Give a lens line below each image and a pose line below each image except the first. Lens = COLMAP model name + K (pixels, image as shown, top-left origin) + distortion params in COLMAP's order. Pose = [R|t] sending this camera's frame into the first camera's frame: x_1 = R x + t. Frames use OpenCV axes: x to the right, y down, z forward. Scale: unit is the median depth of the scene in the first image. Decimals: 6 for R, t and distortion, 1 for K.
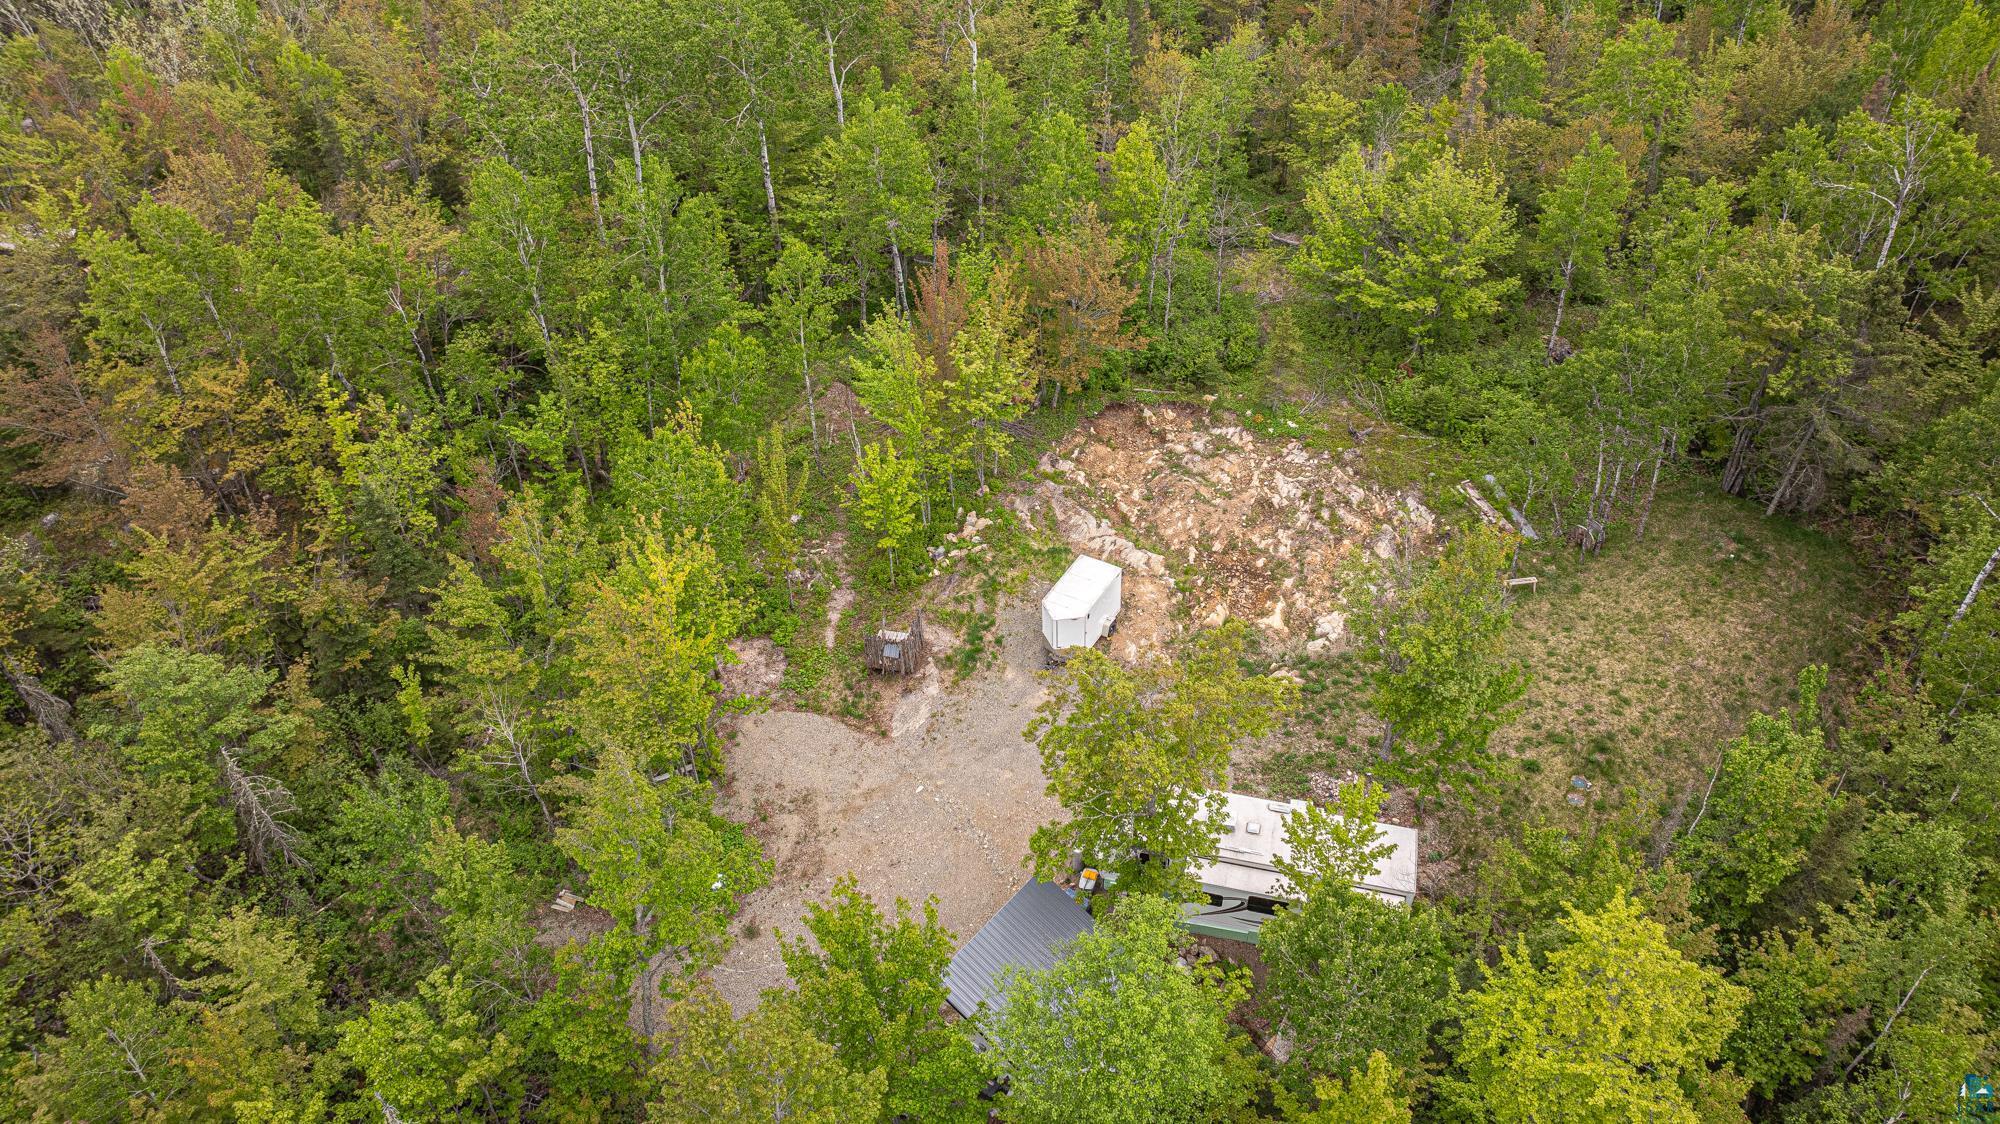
lens RADIAL K [[1392.7, 0, 1012.3], [0, 1392.7, 558.7], [0, 0, 1]] dist [-0.045437, 0.060922]
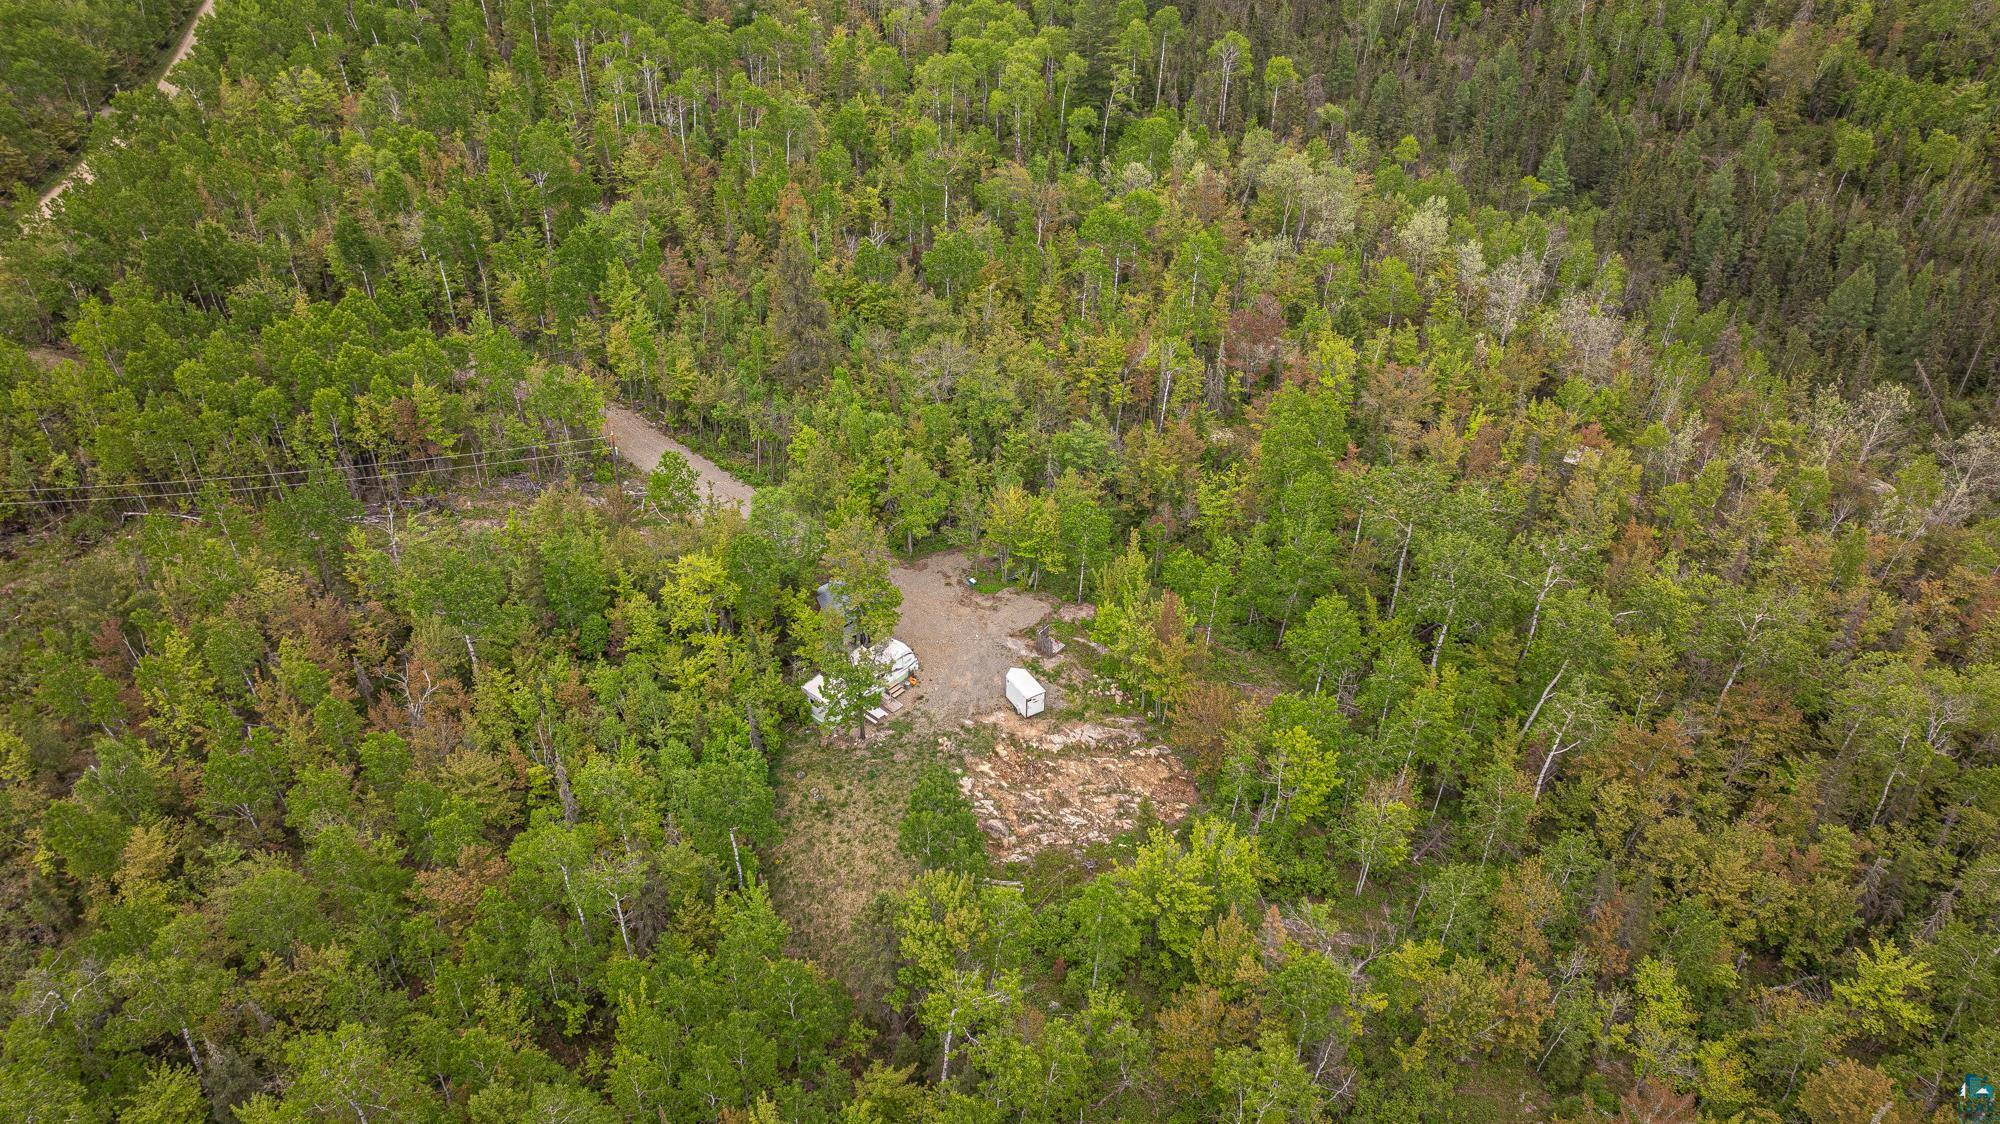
lens RADIAL K [[1407.7, 0, 1000.0], [0, 1407.7, 562.0], [0, 0, 1]] dist [-0.027781, 0.001955]
pose [[-0.480407, 0.539669, -0.691351, 1.290987], [-0.556497, 0.421699, 0.715878, -1.397903], [0.677879, 0.728647, 0.097737, 0.567331]]
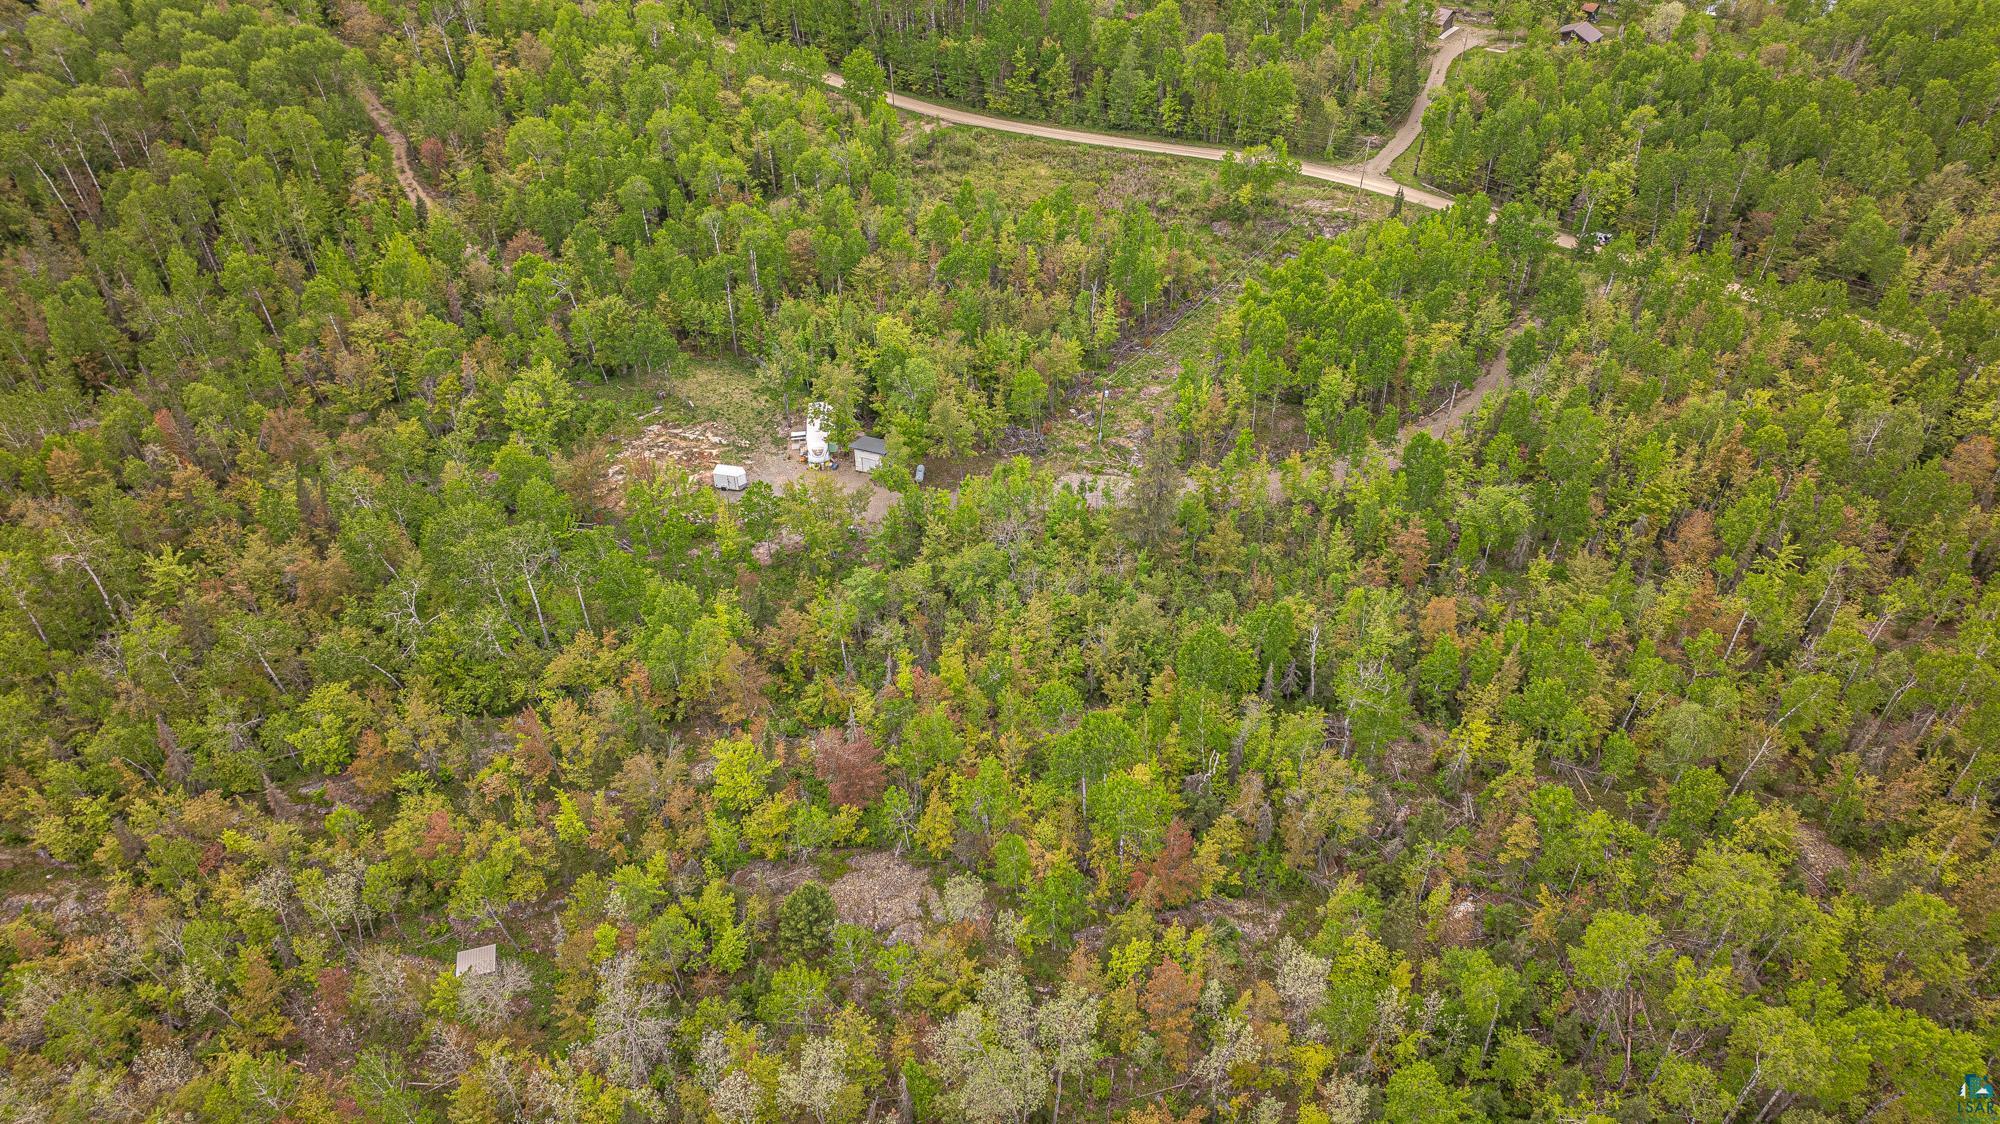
lens RADIAL K [[1392.7, 0, 1012.3], [0, 1392.7, 558.7], [0, 0, 1]] dist [-0.045437, 0.060922]
pose [[-0.346463, -0.613442, 0.709684, -2.279299], [0.592781, 0.443172, 0.672465, -1.467385], [-0.727031, 0.653672, 0.210094, -0.000828]]
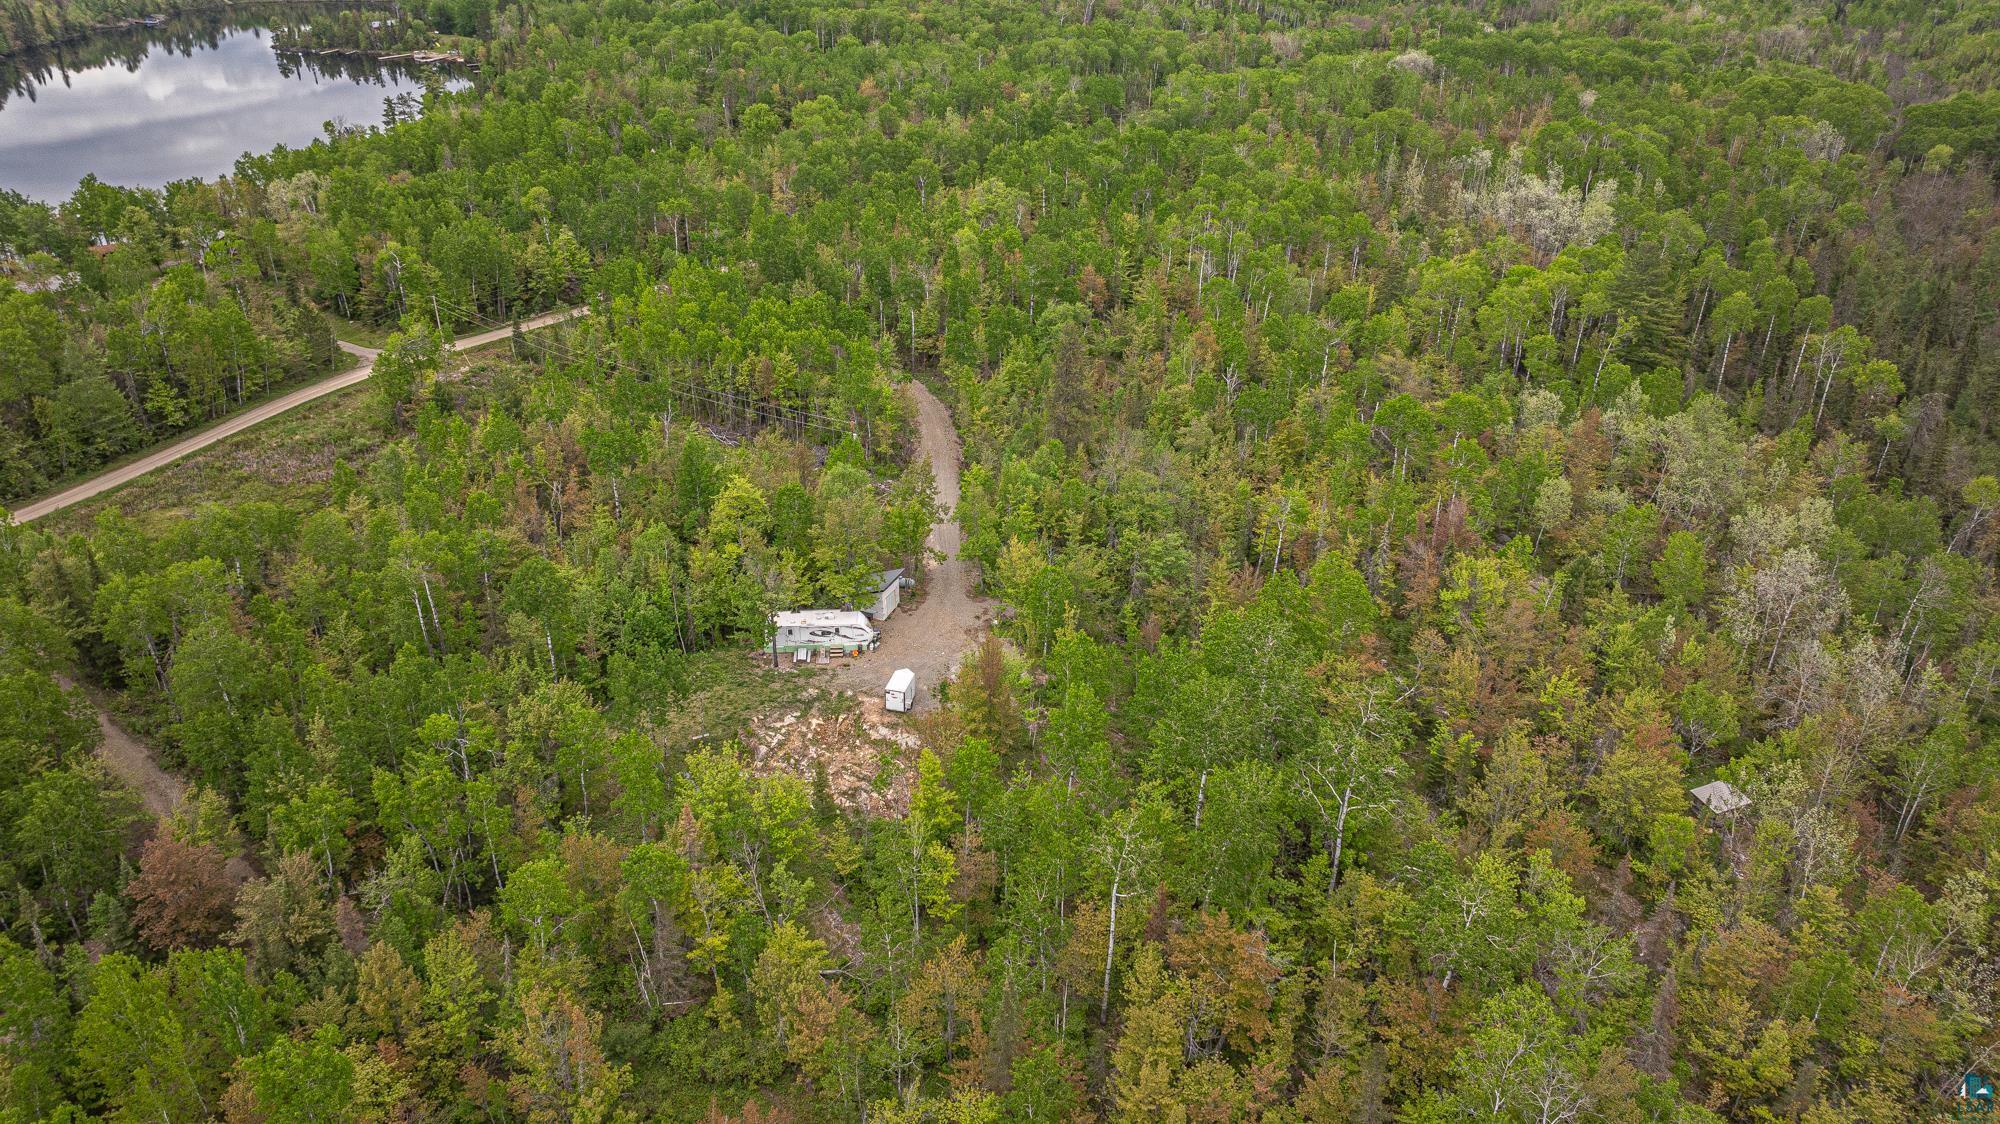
lens RADIAL K [[1392.7, 0, 1012.3], [0, 1392.7, 558.7], [0, 0, 1]] dist [-0.045437, 0.060922]
pose [[-0.953592, 0.135269, -0.269006, 0.415085], [-0.193658, 0.408572, 0.891945, -1.922662], [0.230561, 0.902647, -0.363416, 1.519280]]
